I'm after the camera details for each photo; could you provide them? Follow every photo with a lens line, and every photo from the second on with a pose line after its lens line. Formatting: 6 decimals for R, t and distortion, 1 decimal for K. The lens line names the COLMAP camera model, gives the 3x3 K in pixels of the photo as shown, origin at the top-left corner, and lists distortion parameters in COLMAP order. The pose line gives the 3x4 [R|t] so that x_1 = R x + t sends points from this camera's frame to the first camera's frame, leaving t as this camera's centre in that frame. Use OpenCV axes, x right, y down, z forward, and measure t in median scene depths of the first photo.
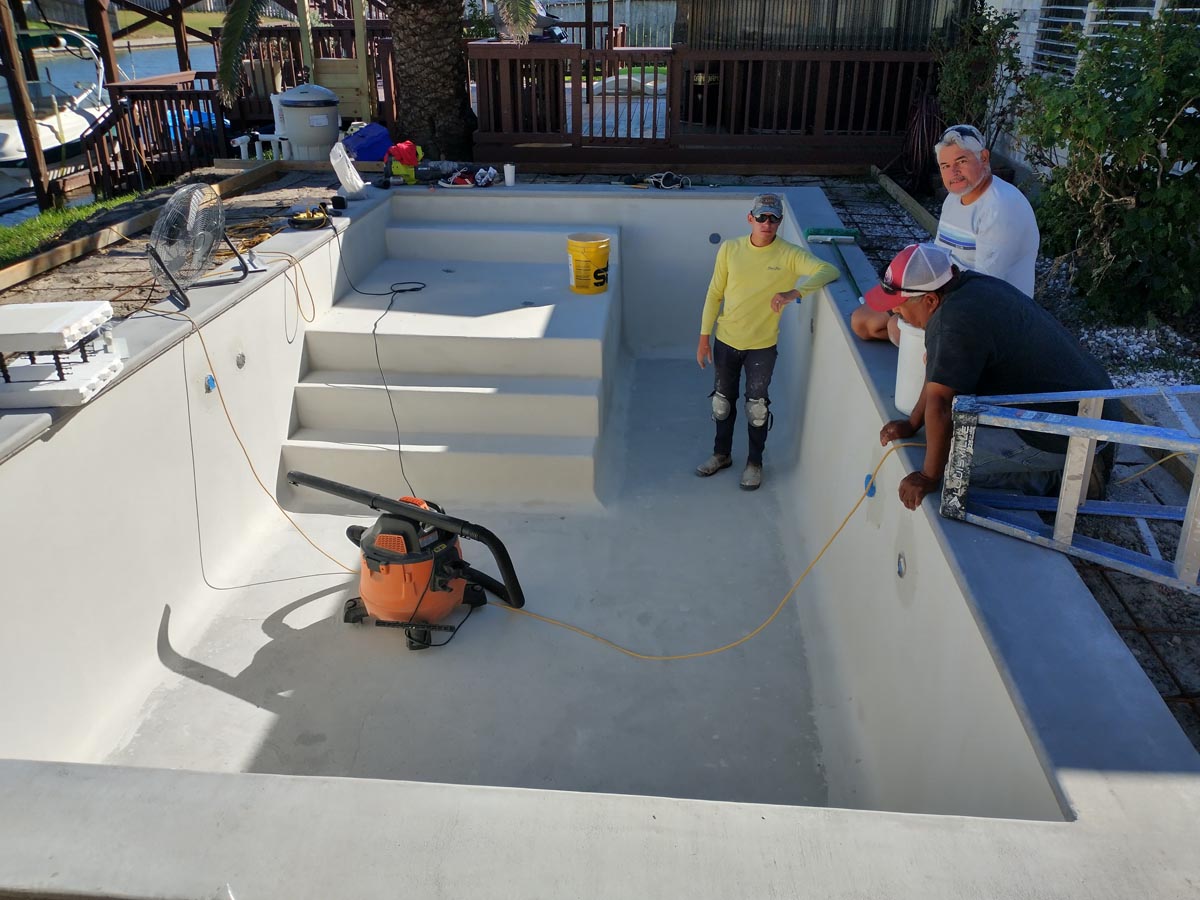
lens RADIAL K [[960.2, 0, 602.7], [0, 960.2, 450.5], [0, 0, 1]] dist [0.047949, -0.107158]
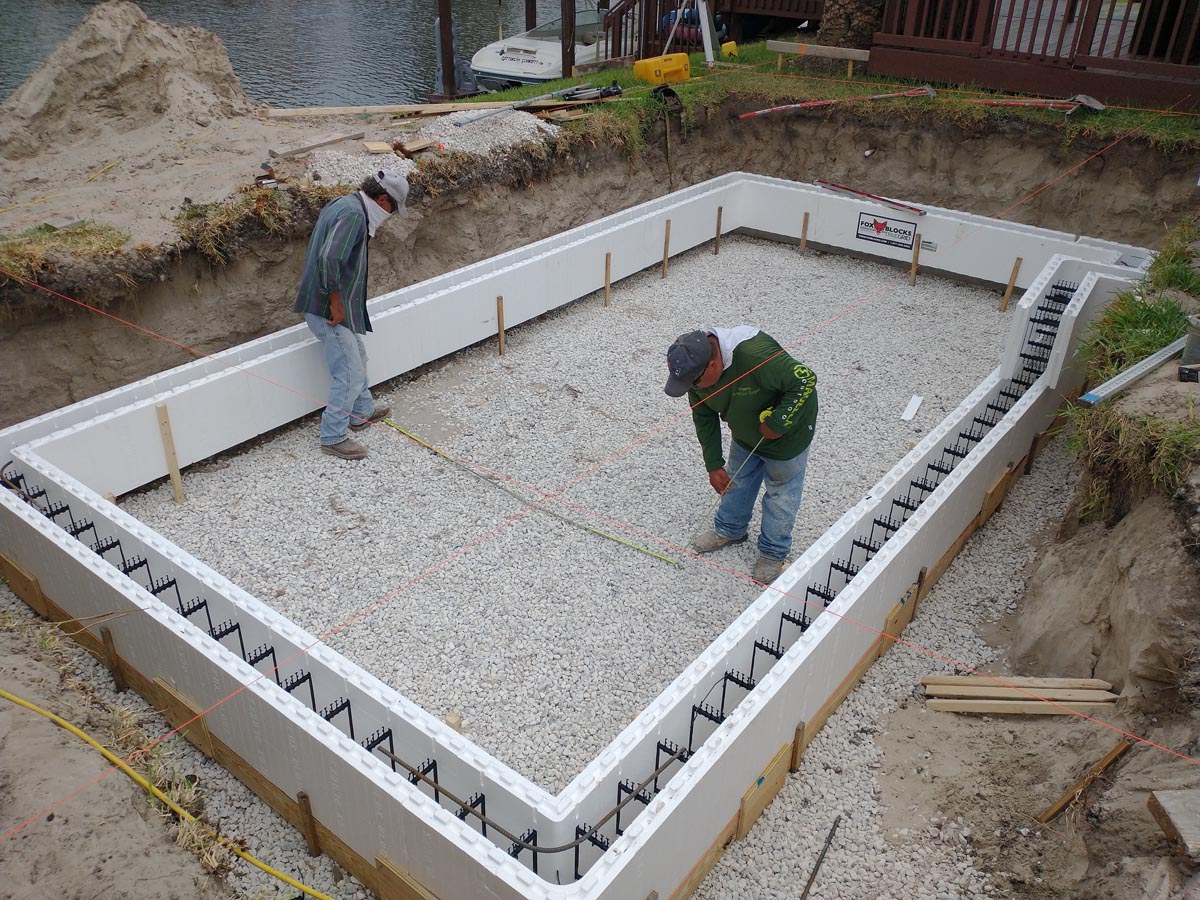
lens RADIAL K [[960.2, 0, 602.7], [0, 960.2, 450.5], [0, 0, 1]] dist [0.047949, -0.107158]
pose [[0.835192, 0.286045, -0.469715, 0.221240], [-0.250255, 0.958215, 0.138554, 0.021623], [0.489721, 0.001829, 0.871878, -0.024791]]
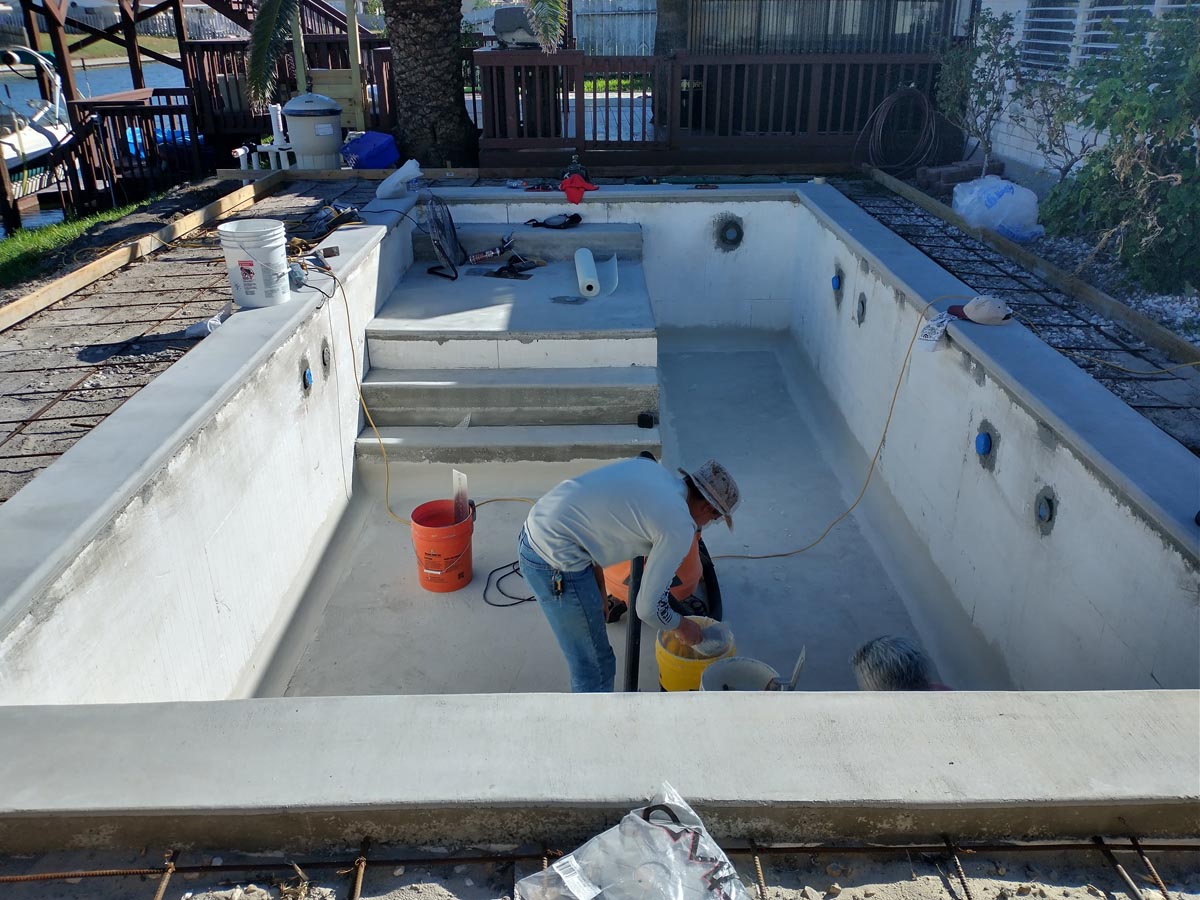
lens RADIAL K [[957.1, 0, 600.0], [0, 957.1, 450.0], [0, 0, 1]] dist [0.051040, -0.106352]
pose [[0.996395, -0.042657, 0.073324, -0.092056], [0.043643, 0.998976, -0.011888, 0.015563], [-0.072742, 0.015045, 0.997237, -0.015661]]
